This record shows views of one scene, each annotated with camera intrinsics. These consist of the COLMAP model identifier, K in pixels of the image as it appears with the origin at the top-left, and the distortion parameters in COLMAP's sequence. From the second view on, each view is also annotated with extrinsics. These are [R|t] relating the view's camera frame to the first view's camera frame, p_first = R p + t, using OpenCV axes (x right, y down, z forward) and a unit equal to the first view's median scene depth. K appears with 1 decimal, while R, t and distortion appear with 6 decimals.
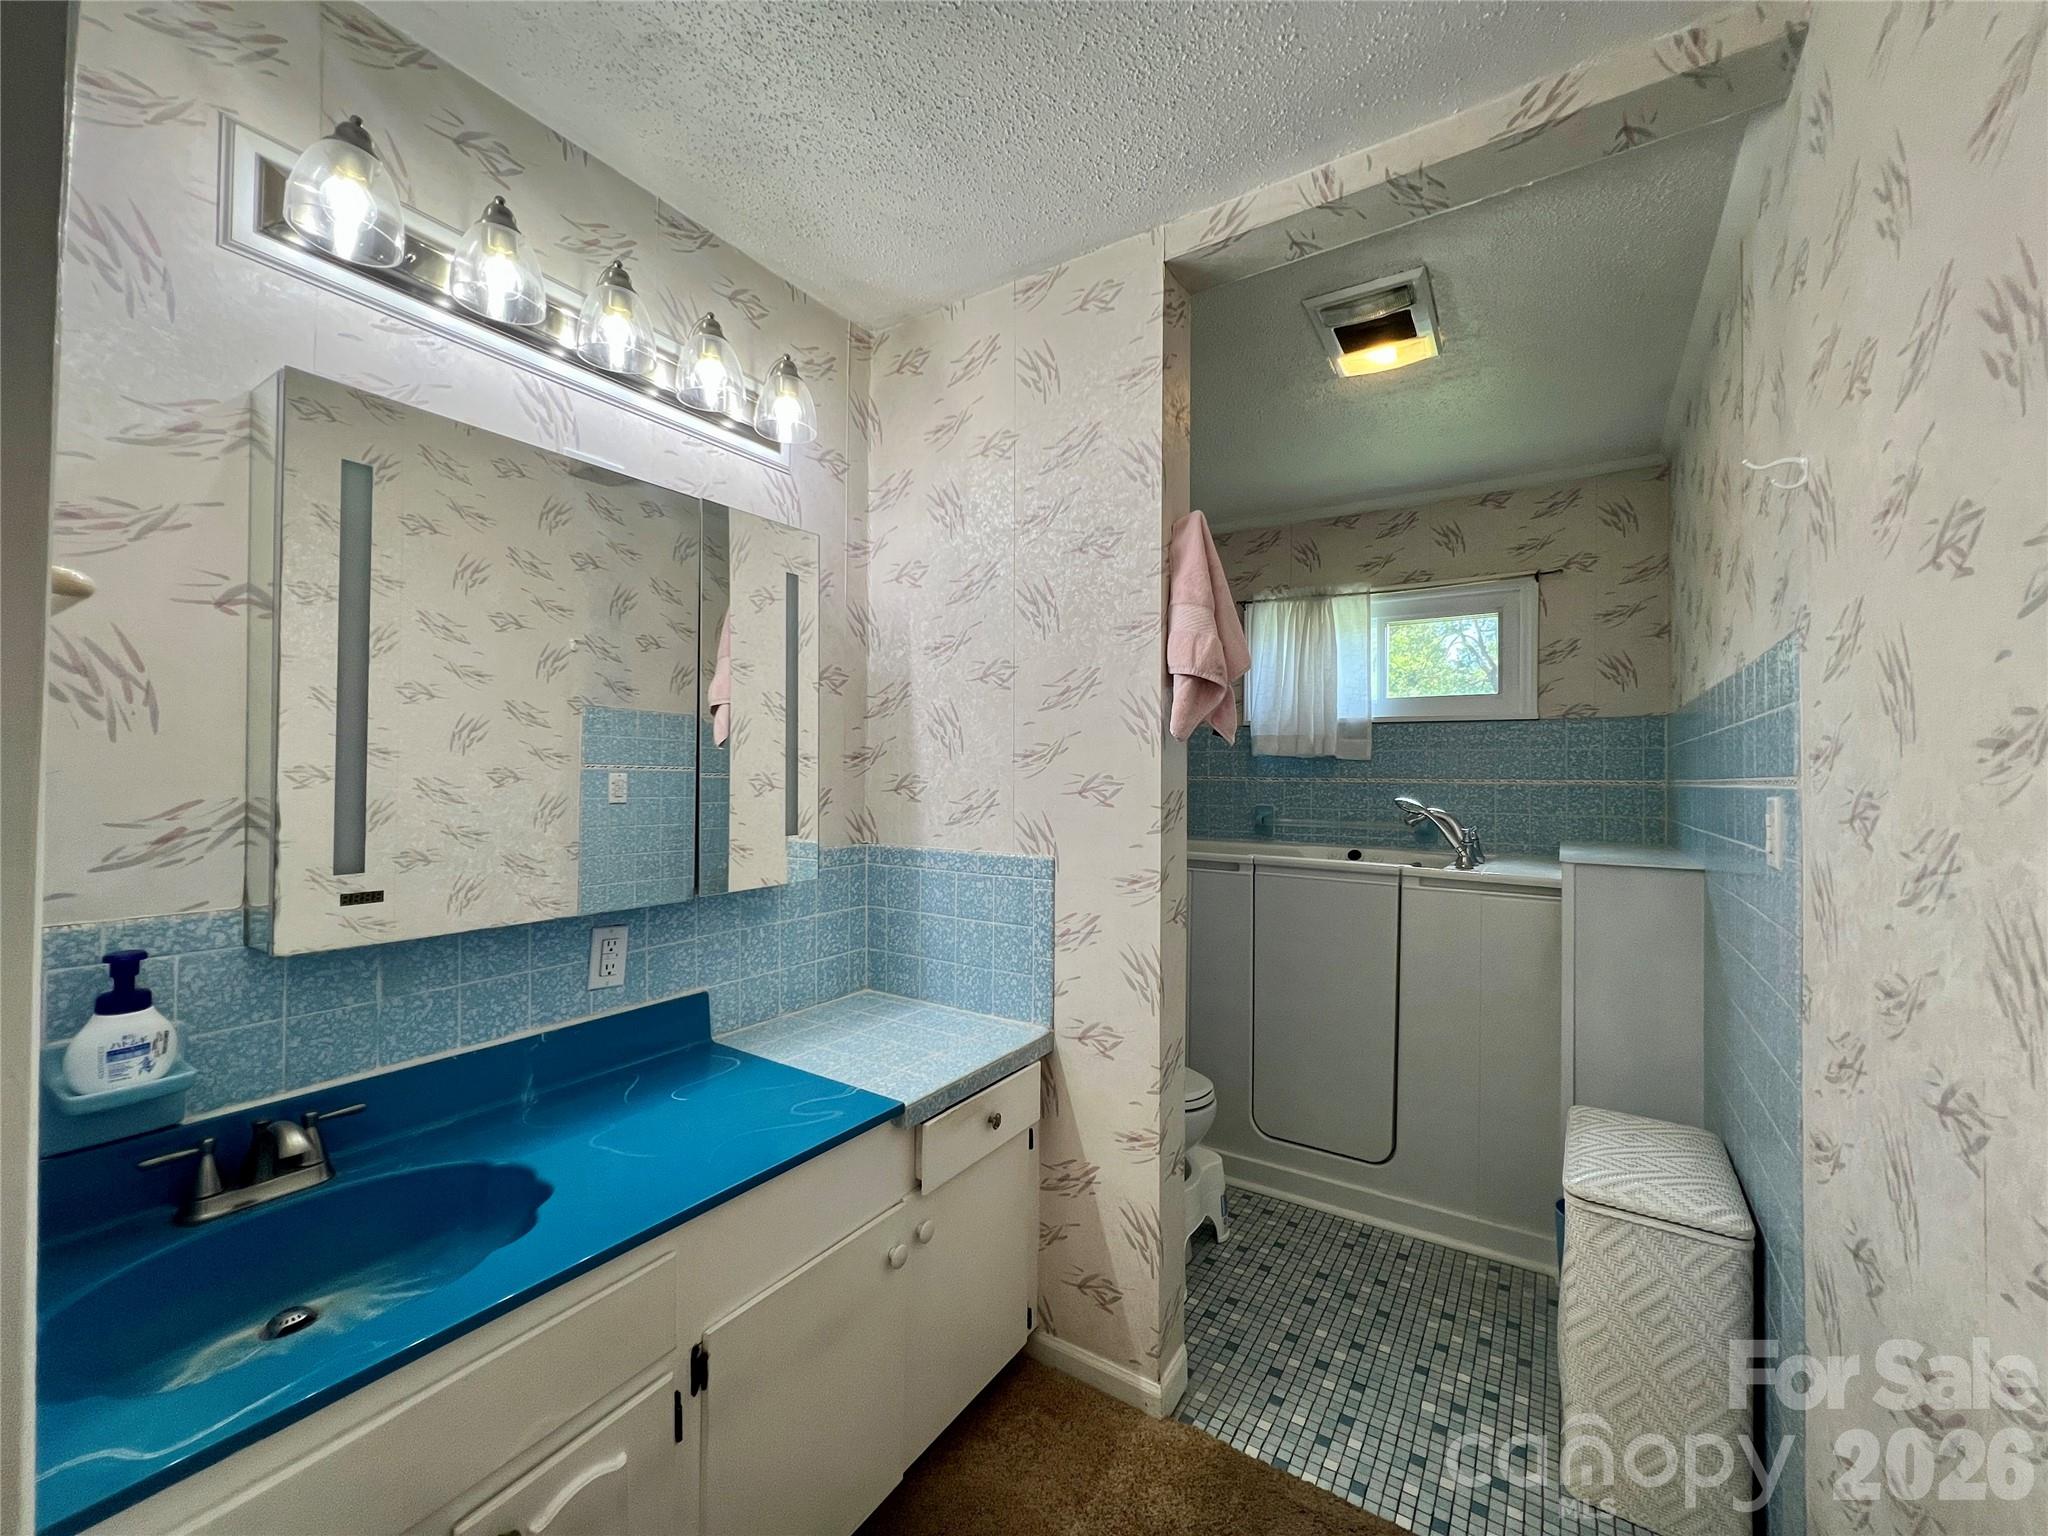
lens RADIAL K [[817.6, 0, 1021.8], [0, 817.6, 764.8], [0, 0, 1]] dist [0.000833, -0.000019]
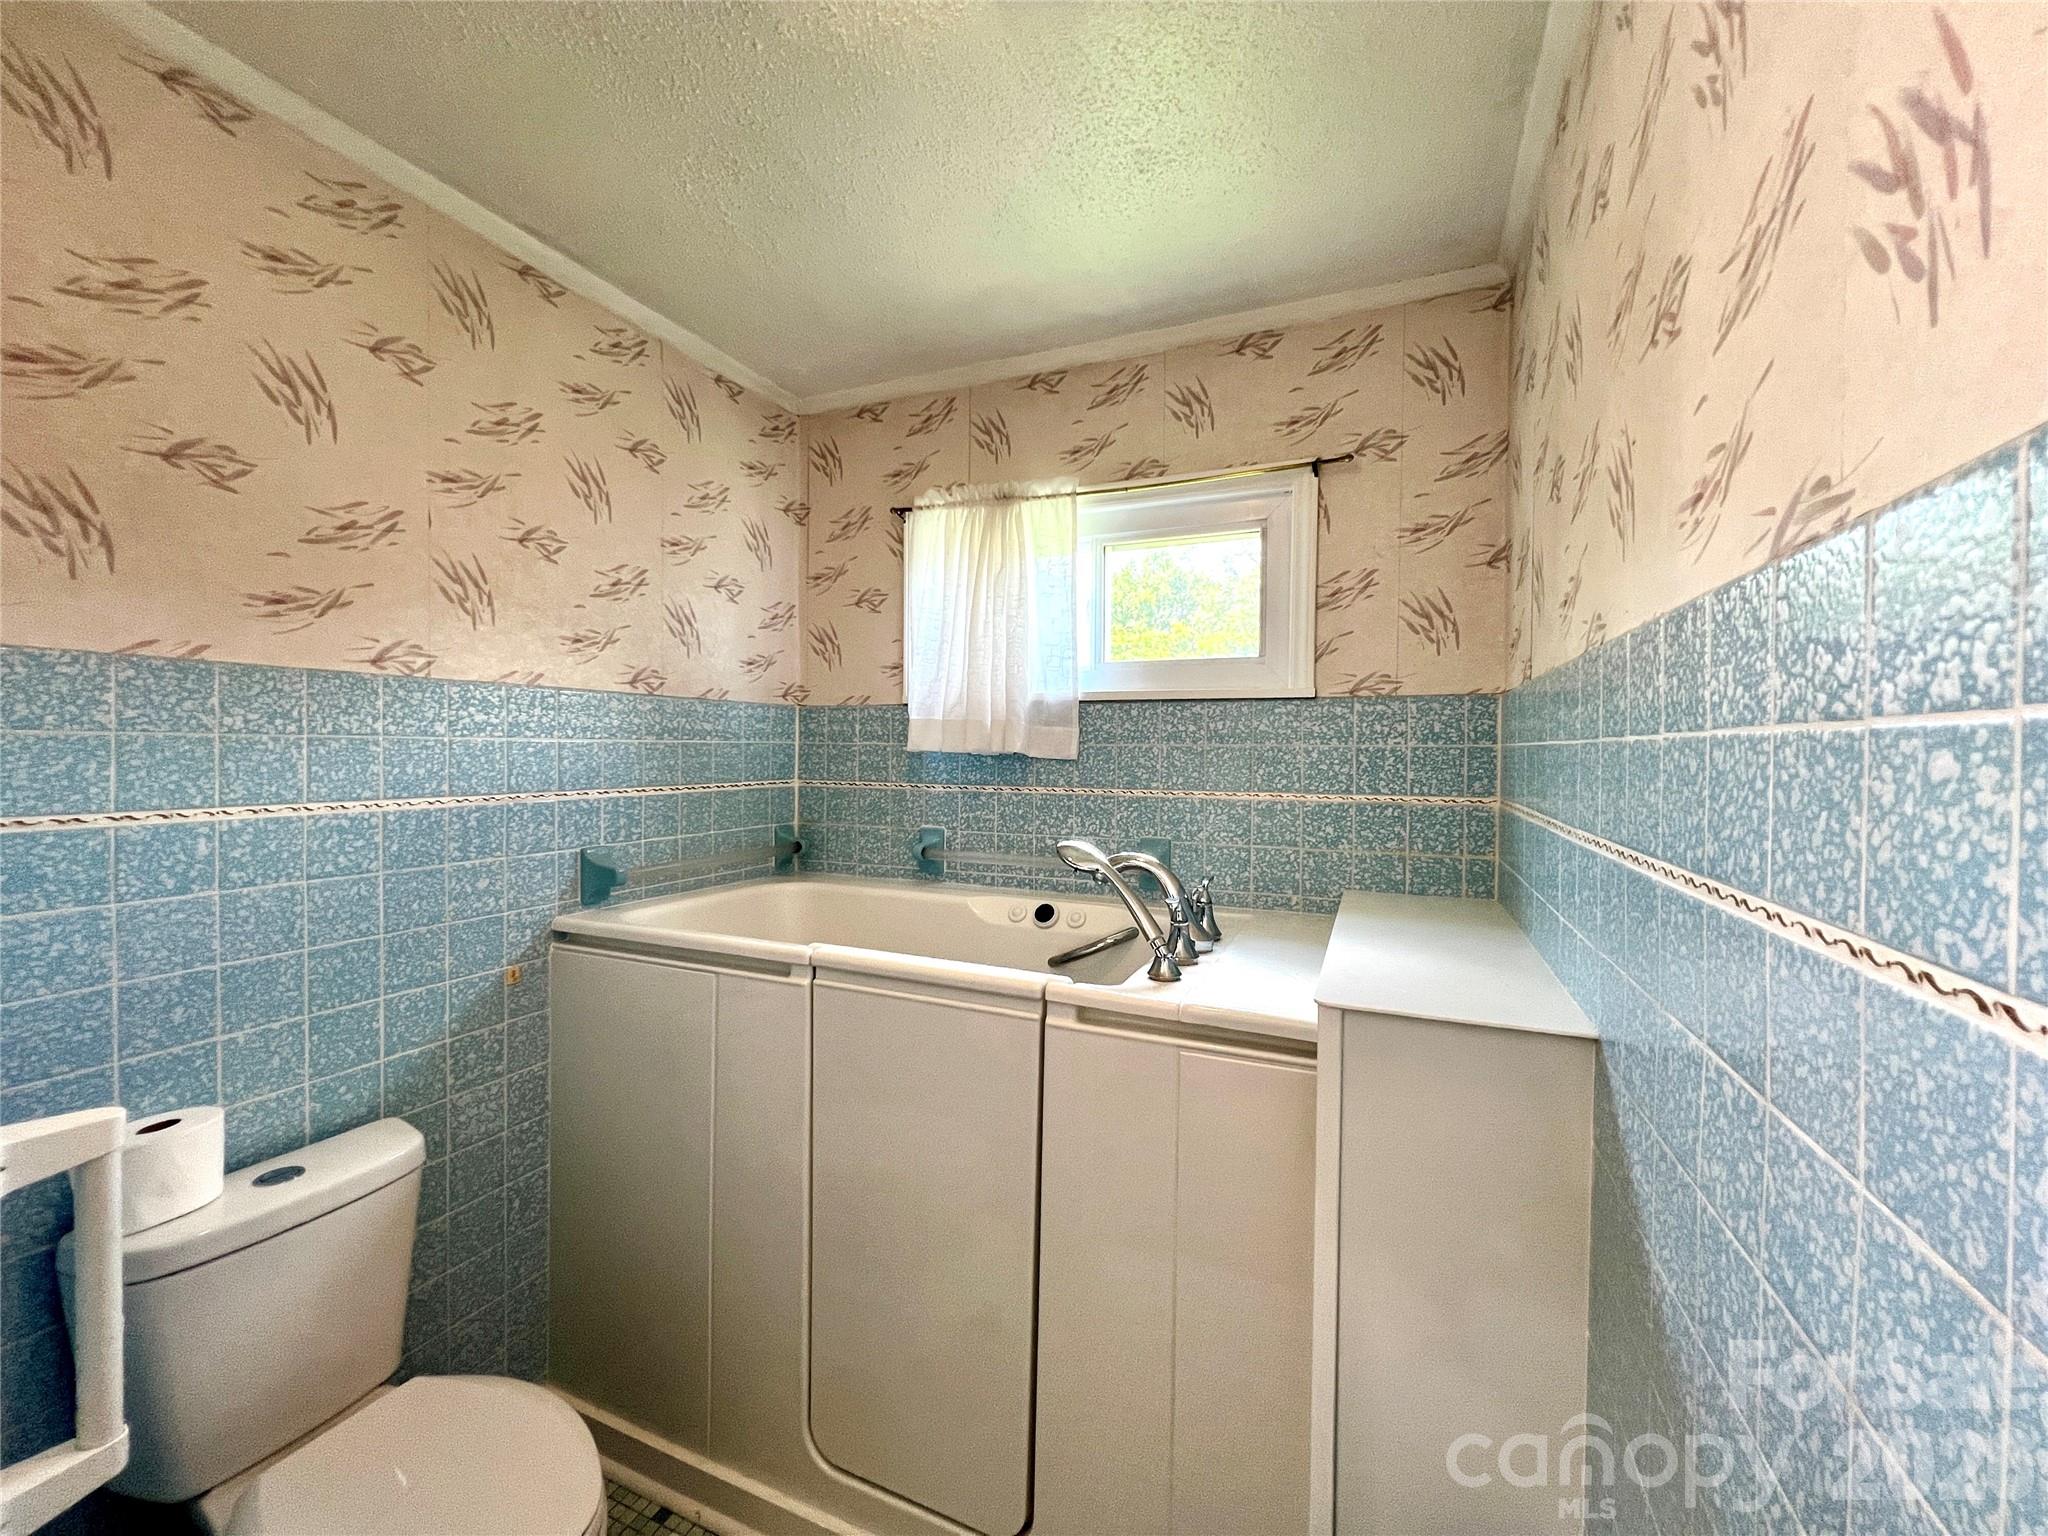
lens RADIAL K [[790.1, 0, 1024.0], [0, 790.1, 768.0], [0, 0, 1]] dist [-0.001020, -0.000133]
pose [[0.981069, -0.000965, 0.193658, 0.286300], [-0.003961, 0.999678, 0.025052, -0.015684], [-0.193620, -0.025345, 0.980749, 0.434284]]
